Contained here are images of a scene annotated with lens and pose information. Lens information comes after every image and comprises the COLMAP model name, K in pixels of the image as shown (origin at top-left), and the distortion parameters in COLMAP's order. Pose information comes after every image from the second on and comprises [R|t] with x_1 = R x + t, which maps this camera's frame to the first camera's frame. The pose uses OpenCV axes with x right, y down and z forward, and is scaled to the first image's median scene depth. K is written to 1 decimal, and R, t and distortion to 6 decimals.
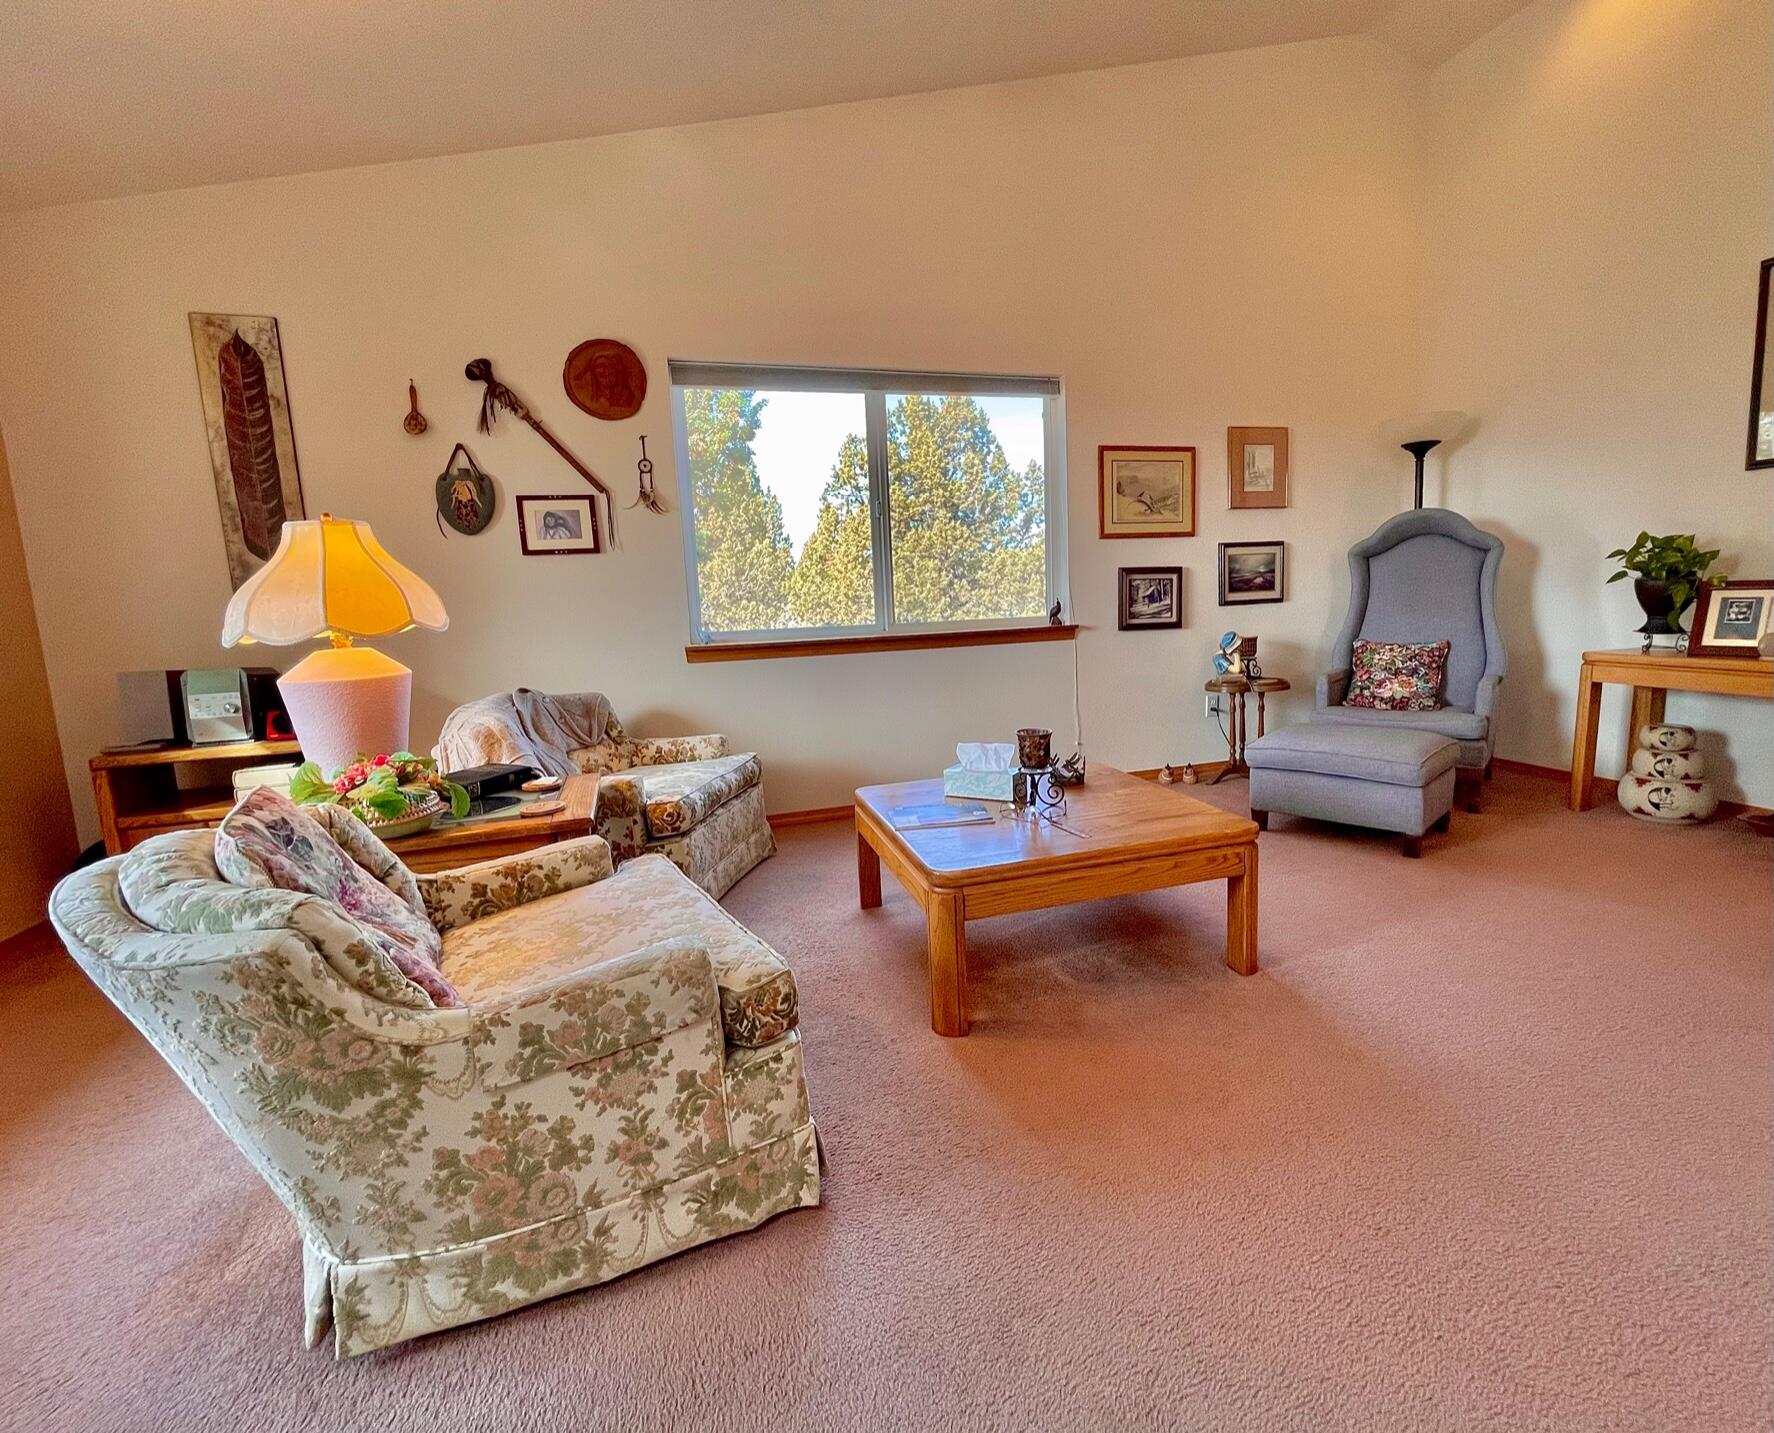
lens RADIAL K [[808.8, 0, 929.3], [0, 808.8, 703.5], [0, 0, 1]] dist [-0.002526, 0.000380]
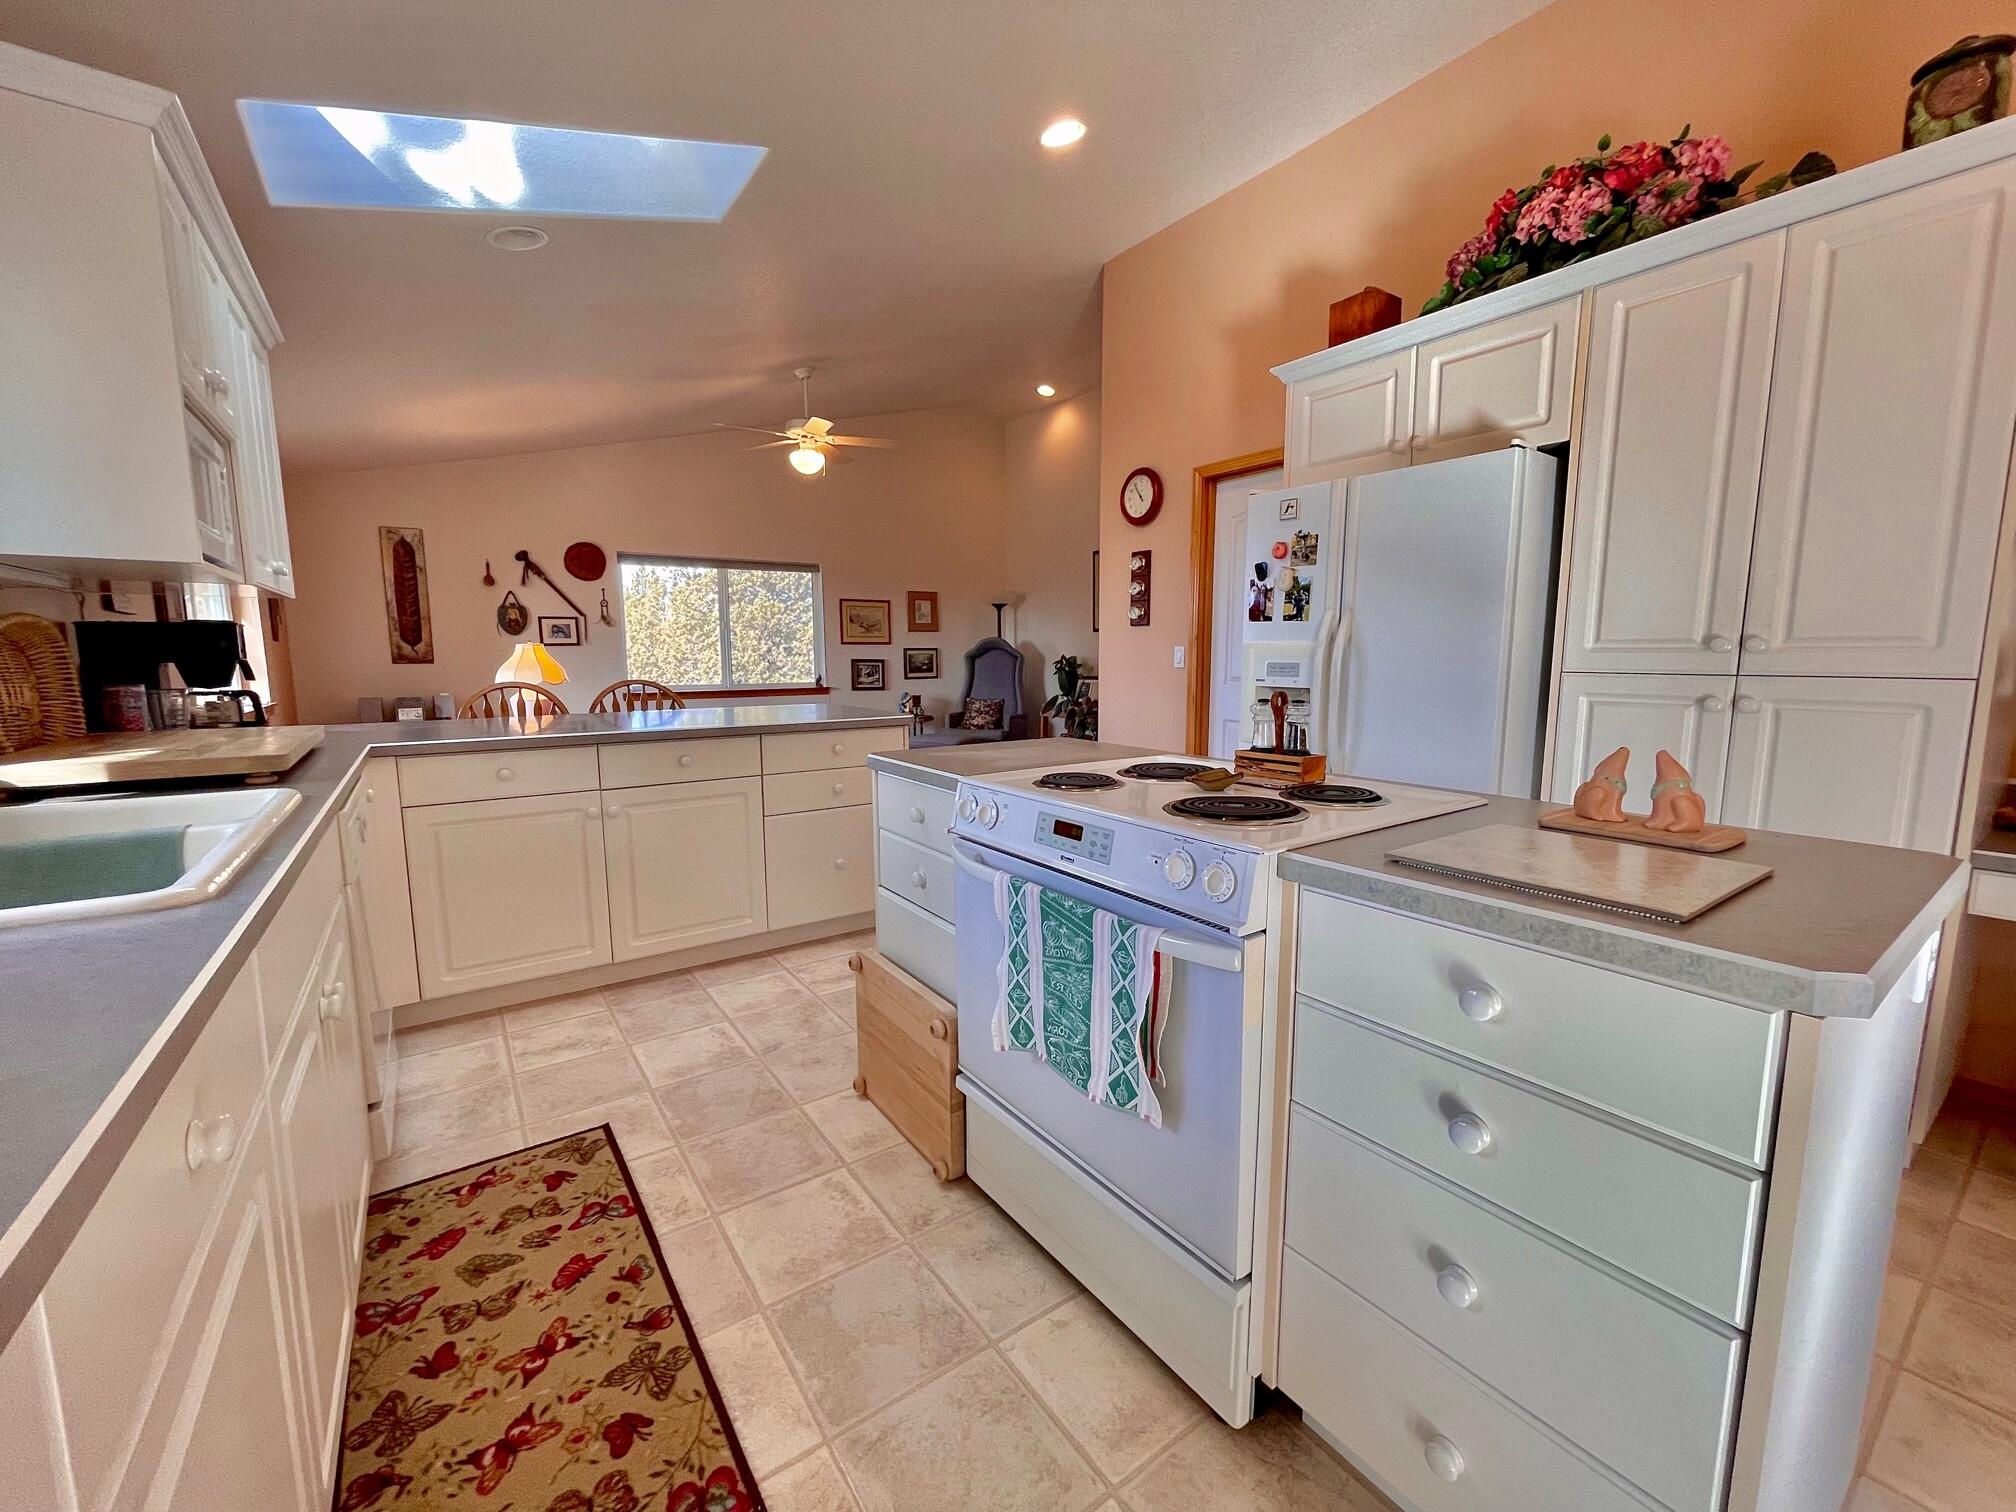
lens RADIAL K [[805.8, 0, 1008.8], [0, 805.8, 757.1], [0, 0, 1]] dist [-0.000576, 0.000509]
pose [[0.951936, -0.001650, 0.306292, -0.005213], [0.004964, 0.999937, -0.010038, 0.124058], [-0.306256, 0.011076, 0.951885, -1.302397]]
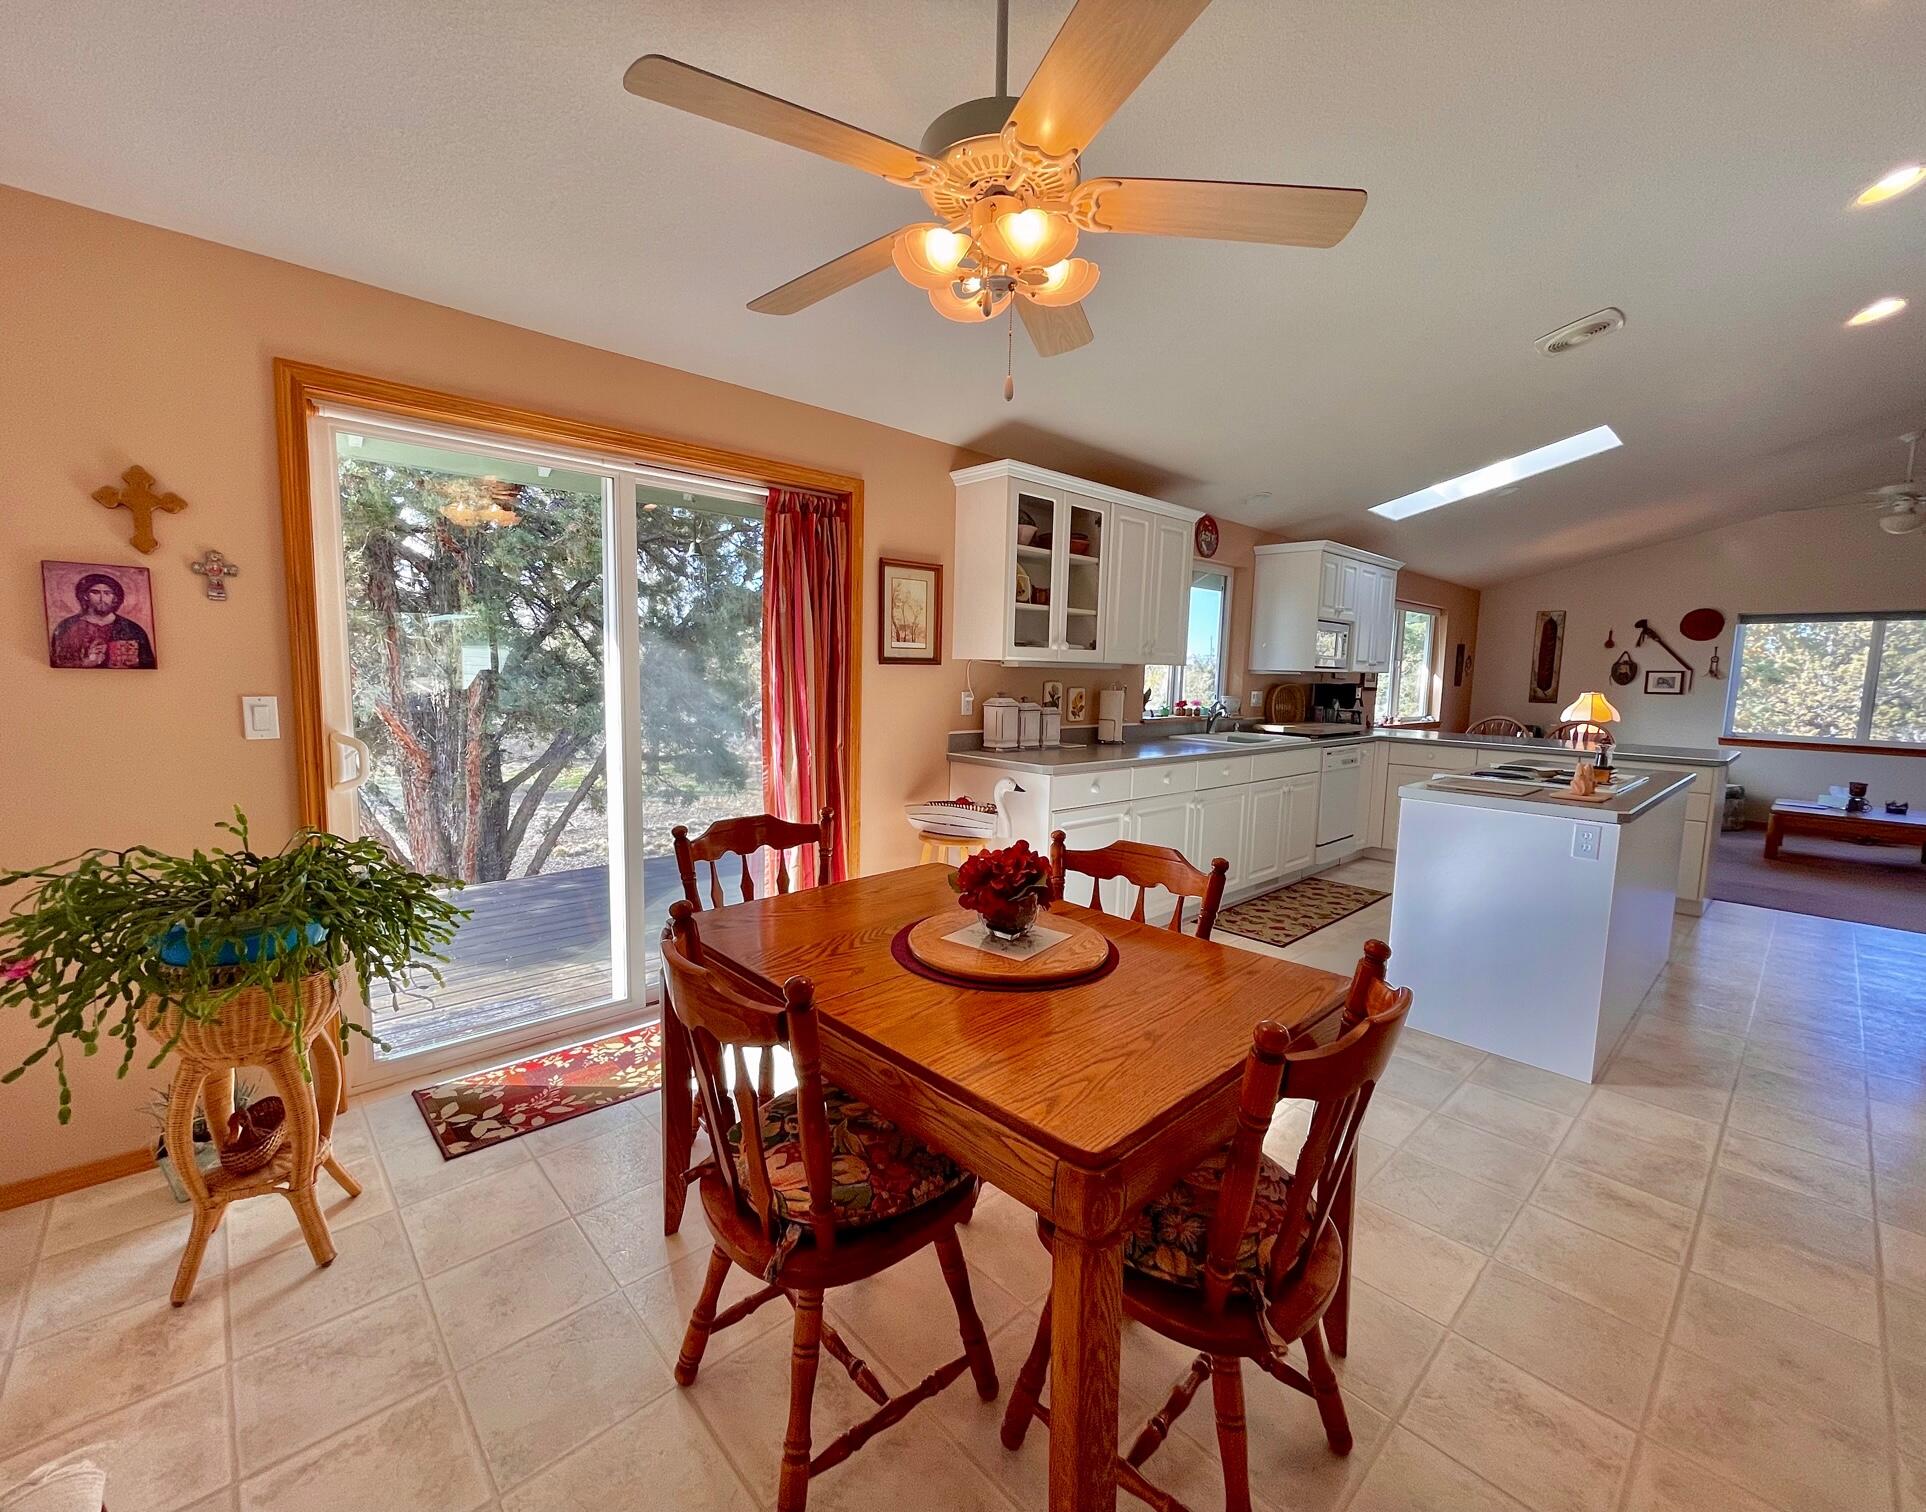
lens RADIAL K [[802.9, 0, 945.0], [0, 802.9, 754.5], [0, 0, 1]] dist [-0.003404, -0.001771]
pose [[0.411181, 0.147247, -0.899583, 0.904639], [-0.164103, 0.982701, 0.085844, 0.153432], [0.896661, 0.112327, 0.428231, -2.074342]]
